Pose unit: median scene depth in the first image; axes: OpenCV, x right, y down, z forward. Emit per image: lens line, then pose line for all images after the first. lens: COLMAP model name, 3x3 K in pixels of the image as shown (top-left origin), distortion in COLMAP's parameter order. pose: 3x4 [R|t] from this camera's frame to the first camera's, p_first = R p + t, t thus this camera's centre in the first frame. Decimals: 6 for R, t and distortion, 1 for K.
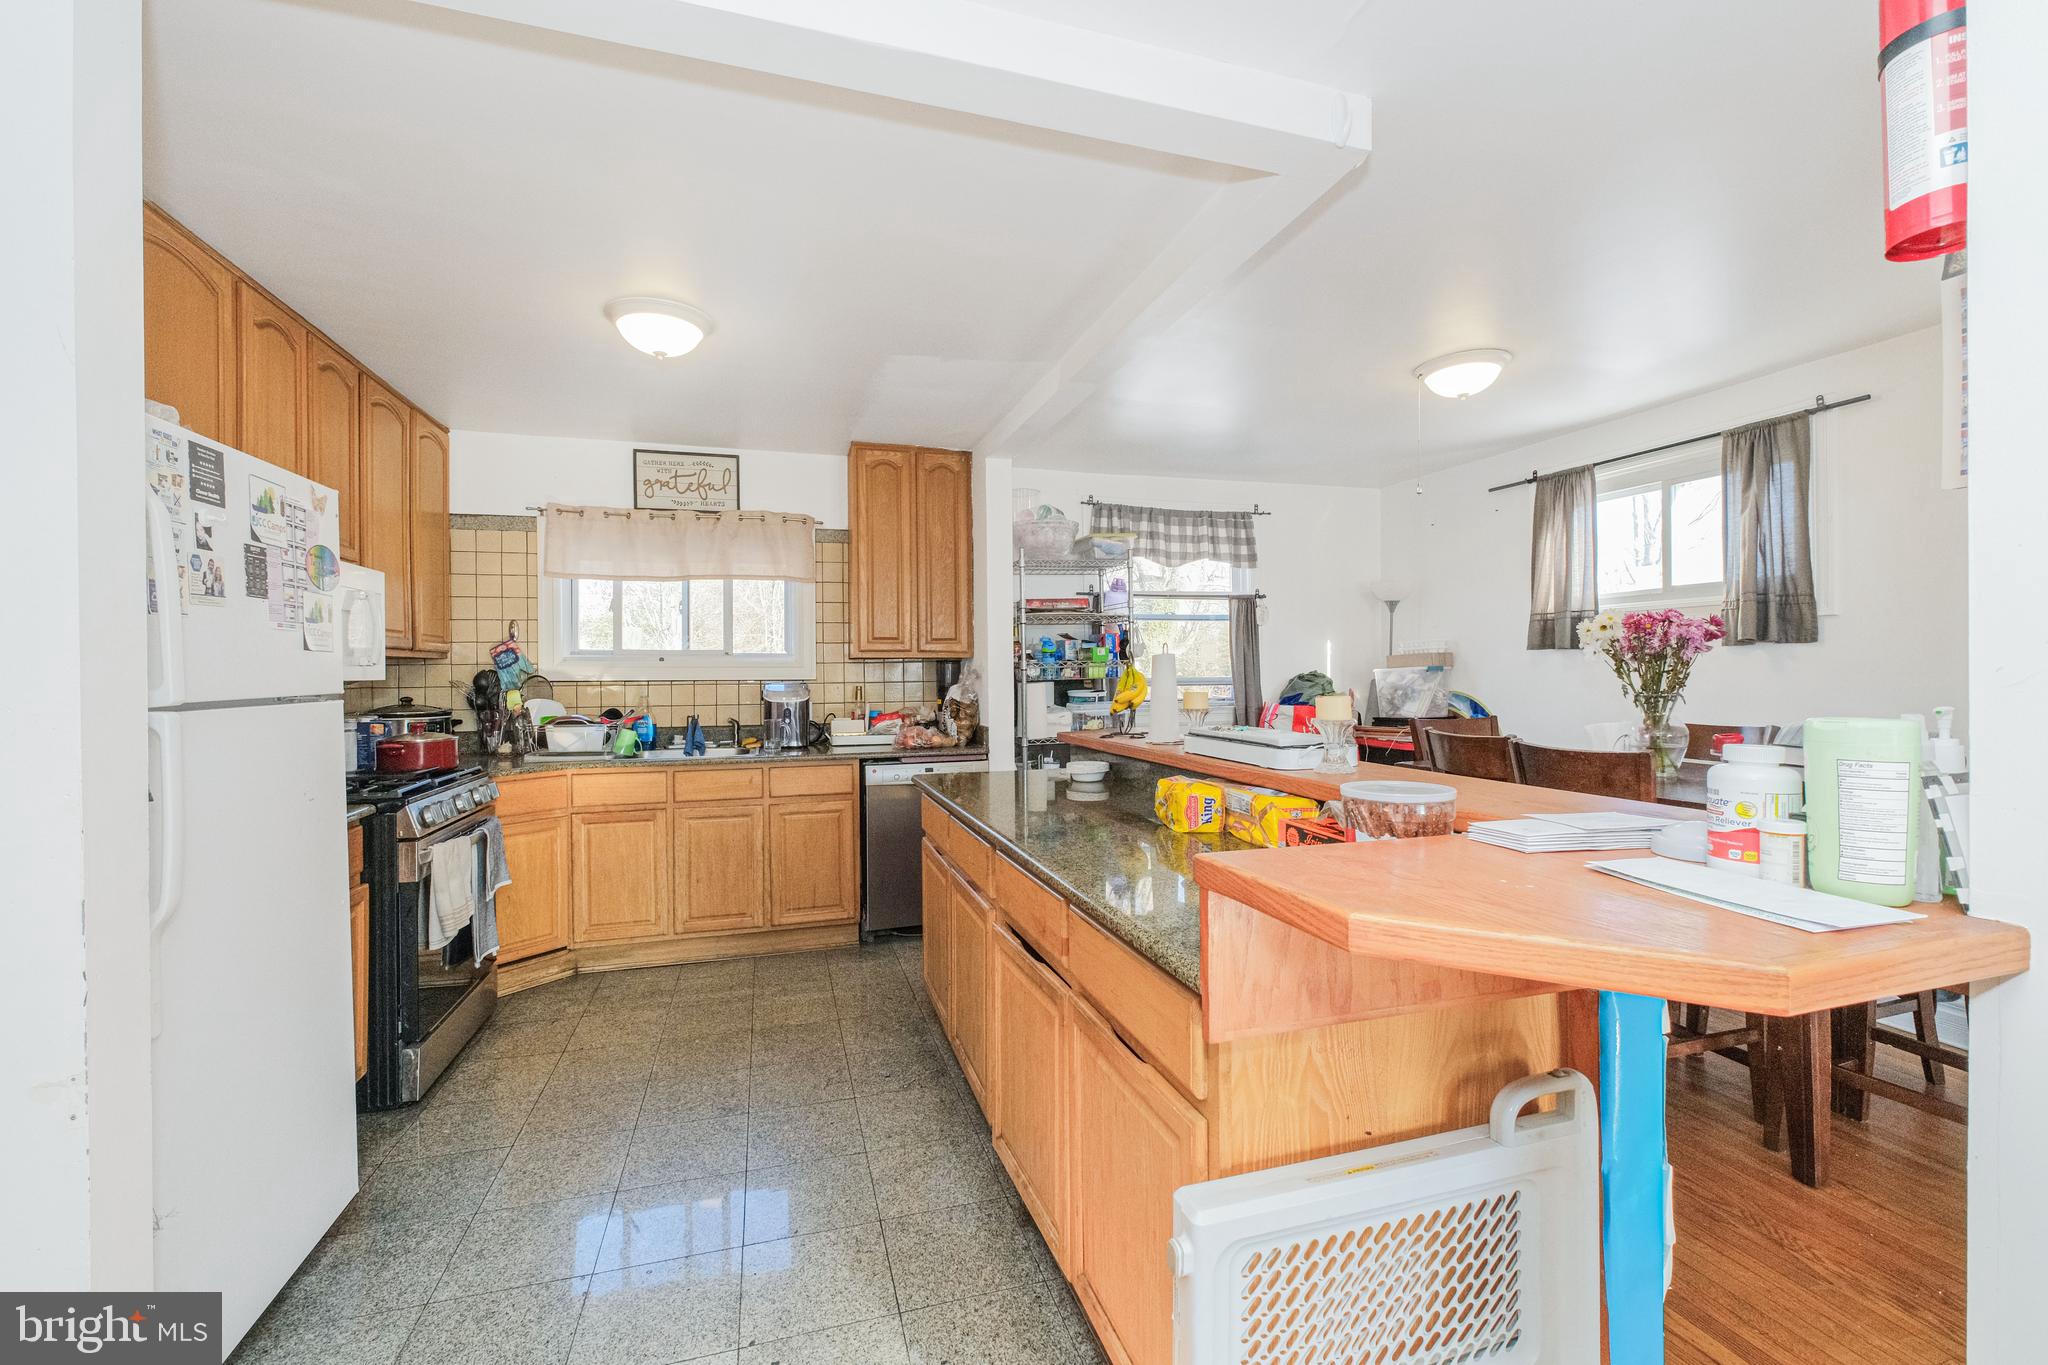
lens RADIAL K [[861.3, 0, 1023.6], [0, 861.3, 678.9], [0, 0, 1]] dist [0.002128, -0.000197]
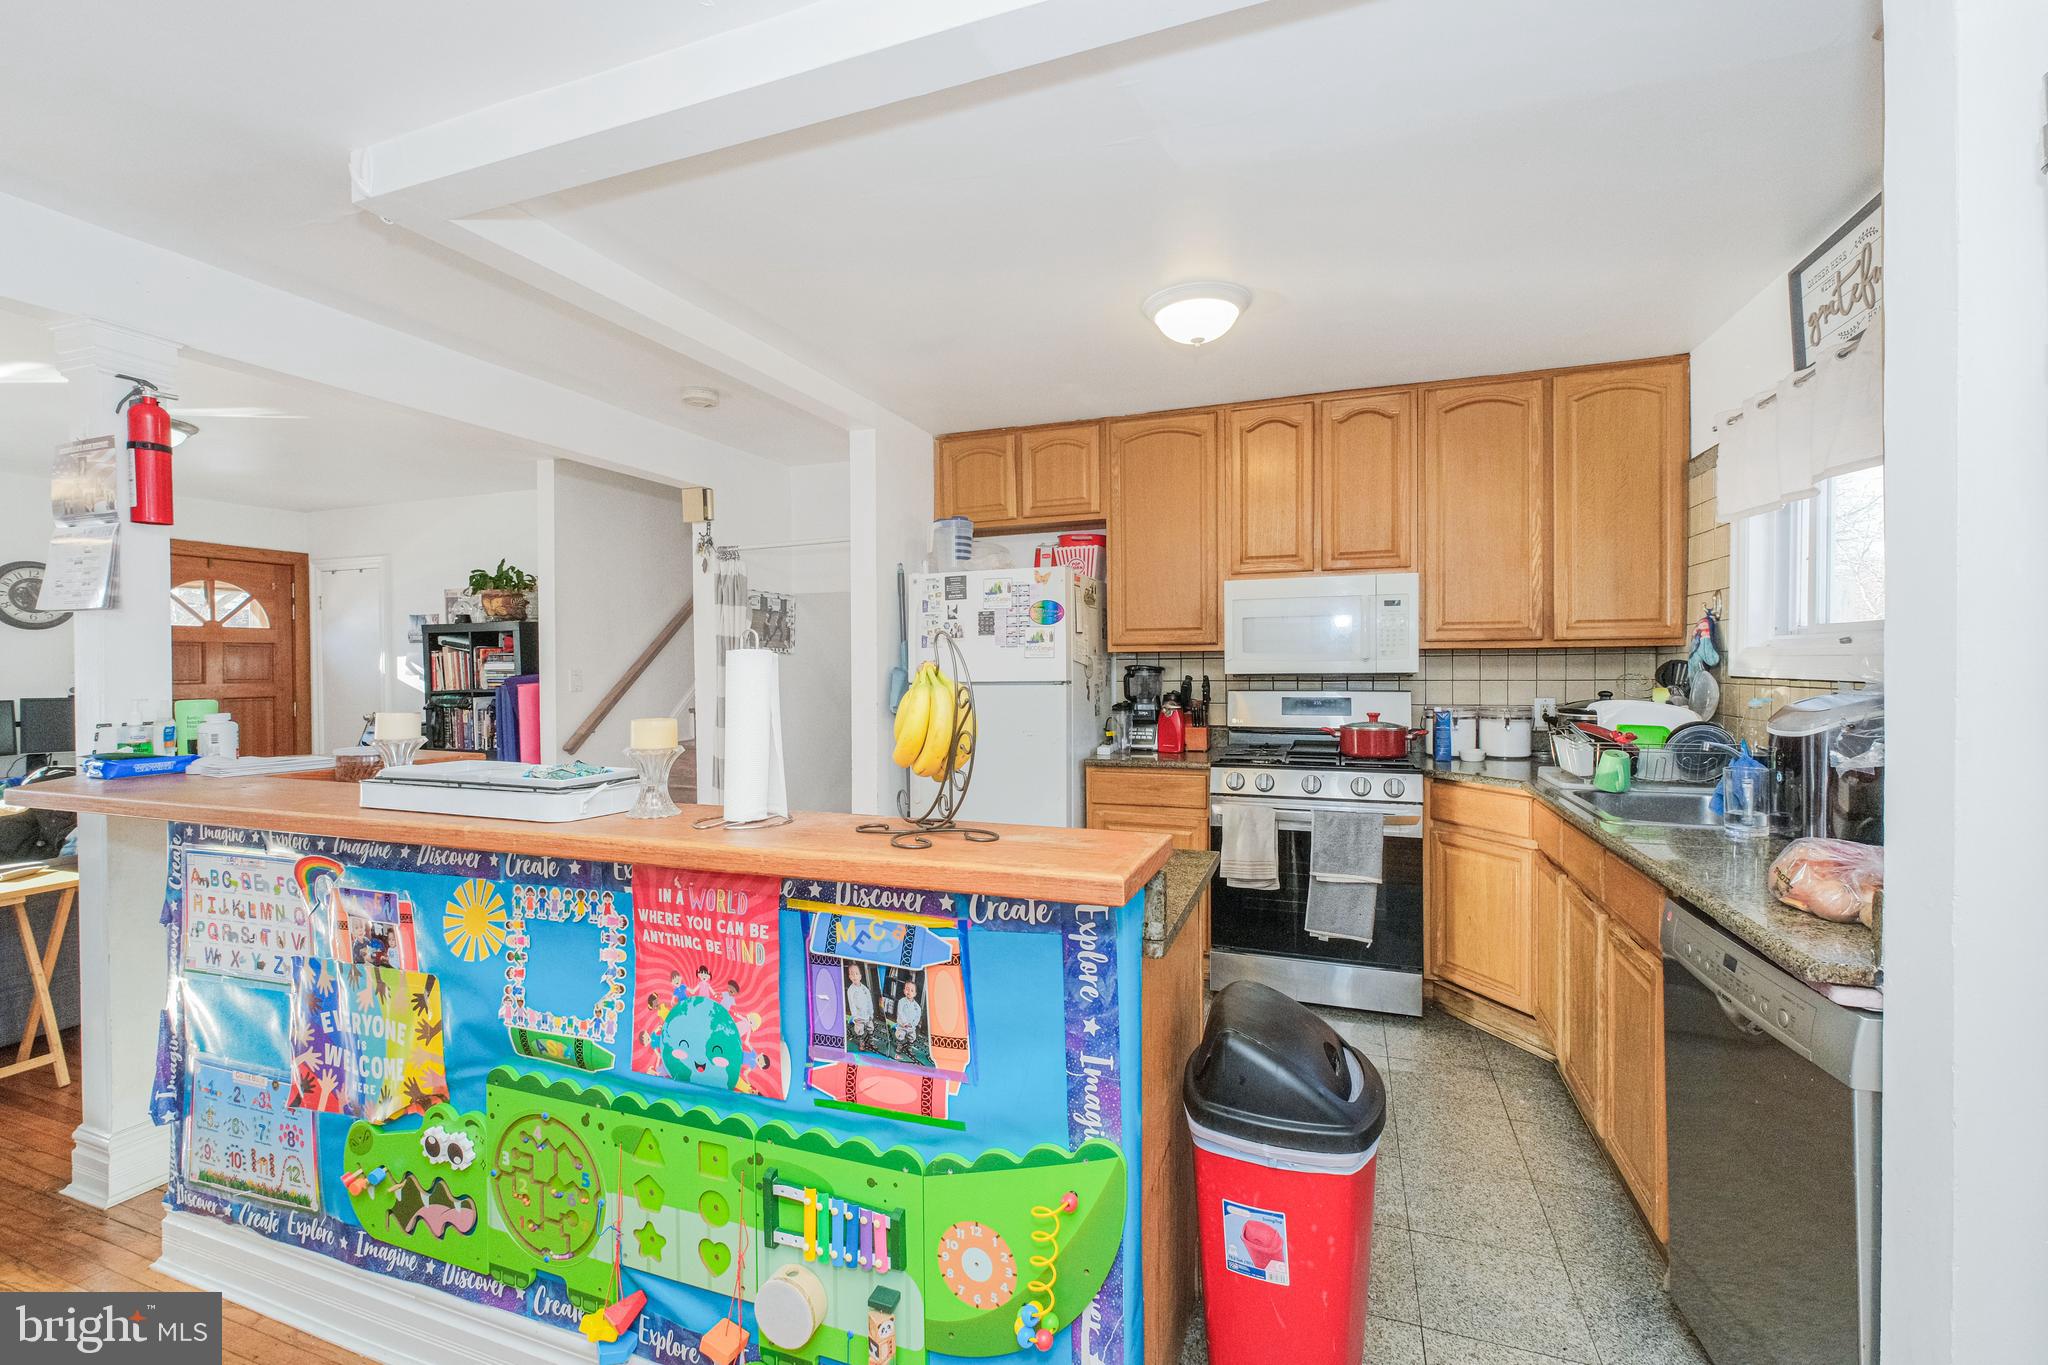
lens RADIAL K [[858.8, 0, 1023.3], [0, 858.8, 672.1], [0, 0, 1]] dist [0.001166, -0.000008]
pose [[-0.600756, 0.018418, -0.799220, 0.304855], [0.007534, 0.999821, 0.017378, -0.014720], [0.799397, 0.004419, -0.600787, 0.905505]]
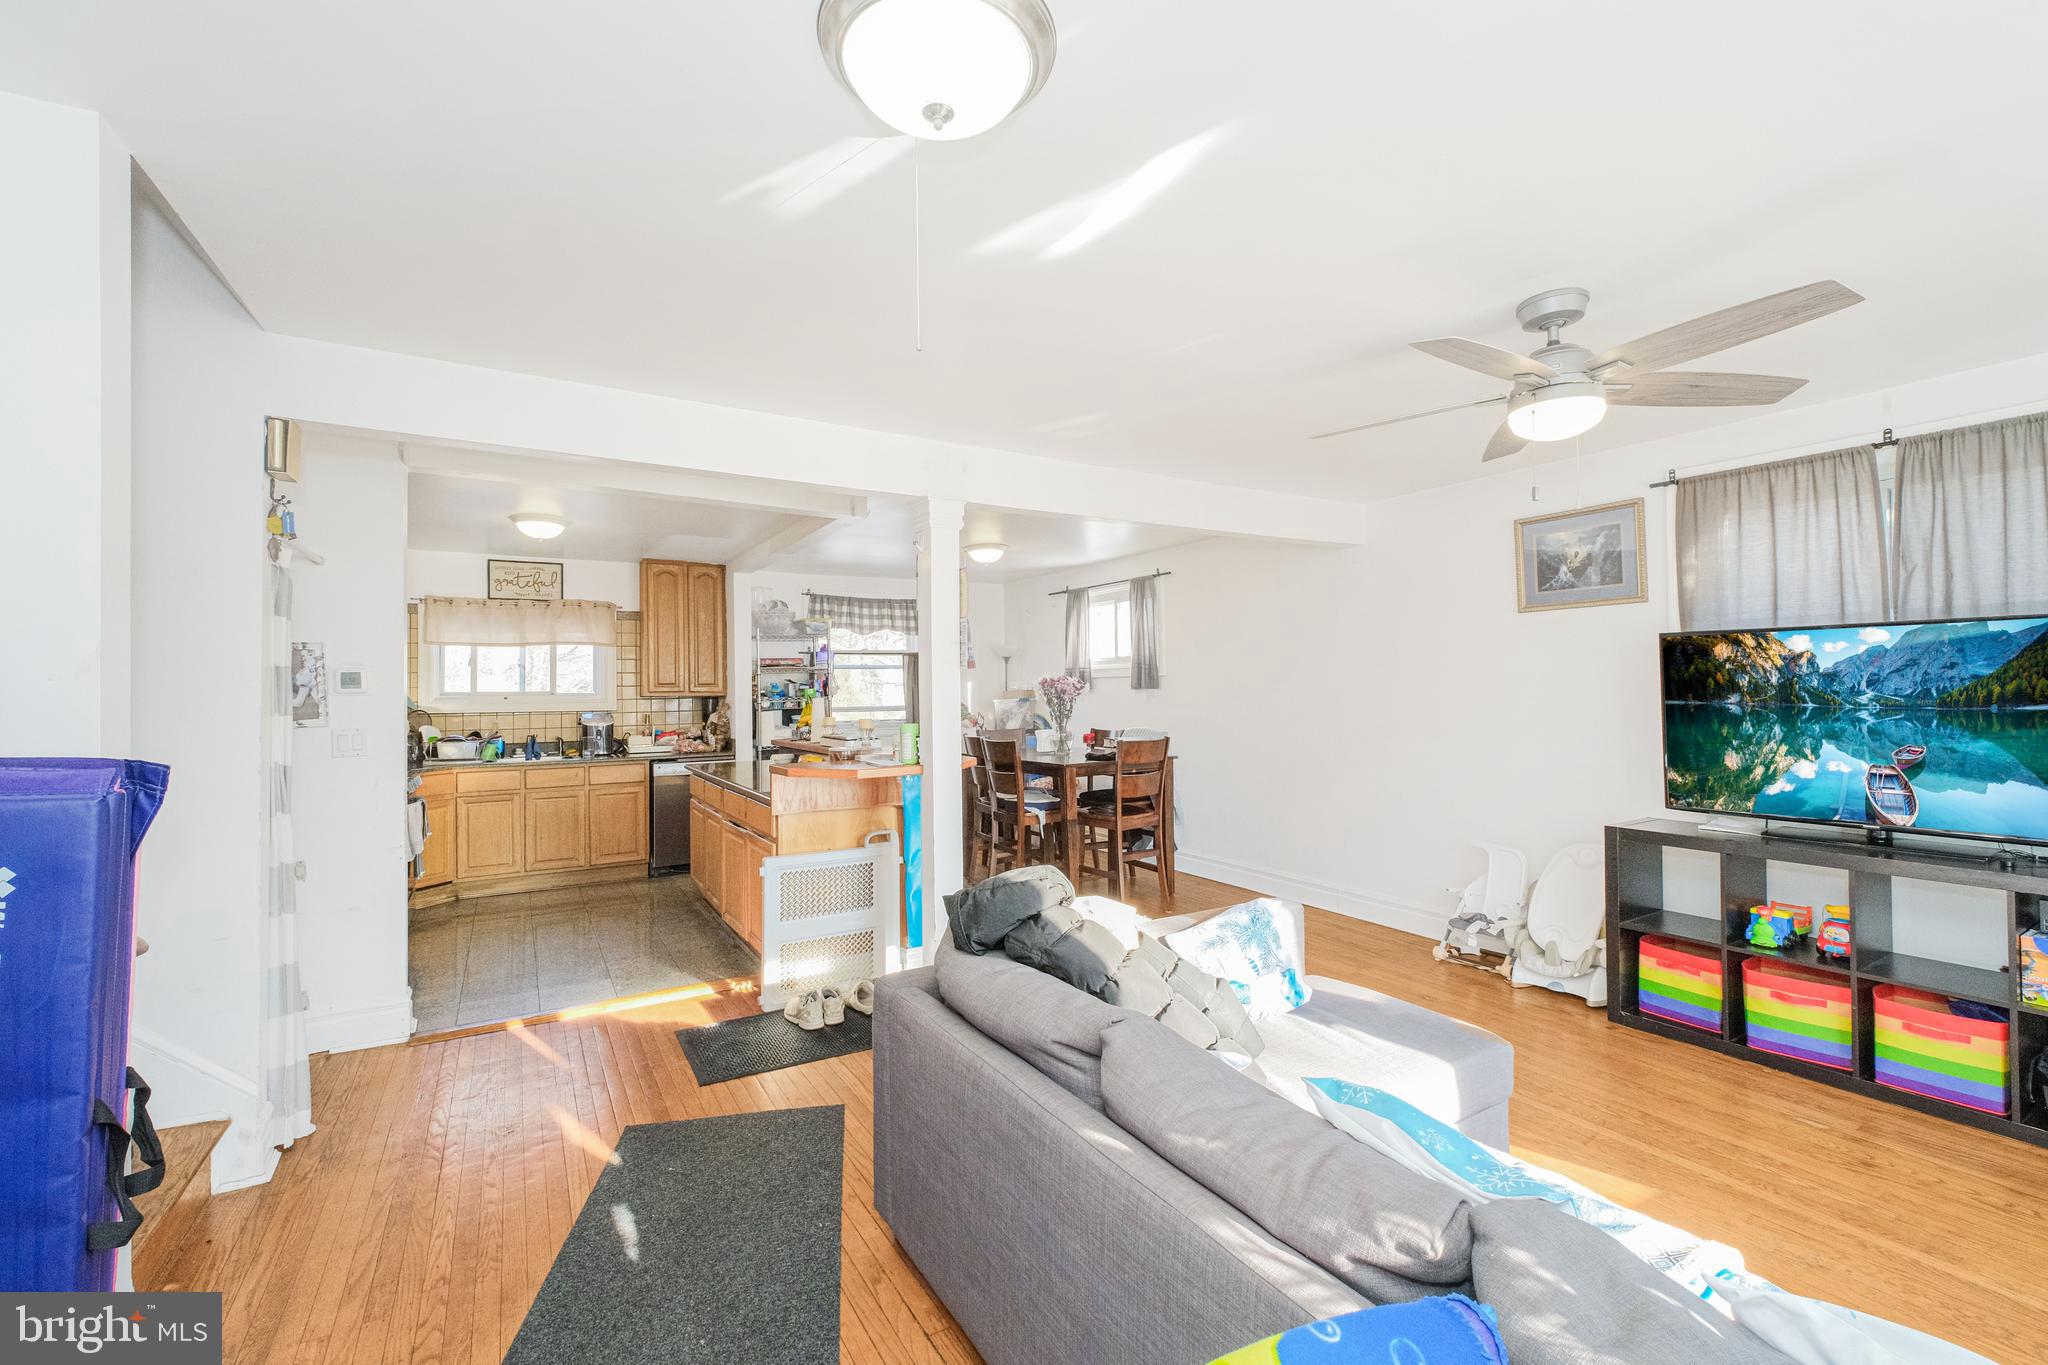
lens RADIAL K [[867.2, 0, 1025.5], [0, 867.2, 680.1], [0, 0, 1]] dist [0.018493, -0.018269]
pose [[0.970414, -0.001159, 0.241446, 0.089965], [0.006450, 0.999756, -0.021124, -0.016044], [-0.241363, 0.022057, 0.970184, -0.681708]]
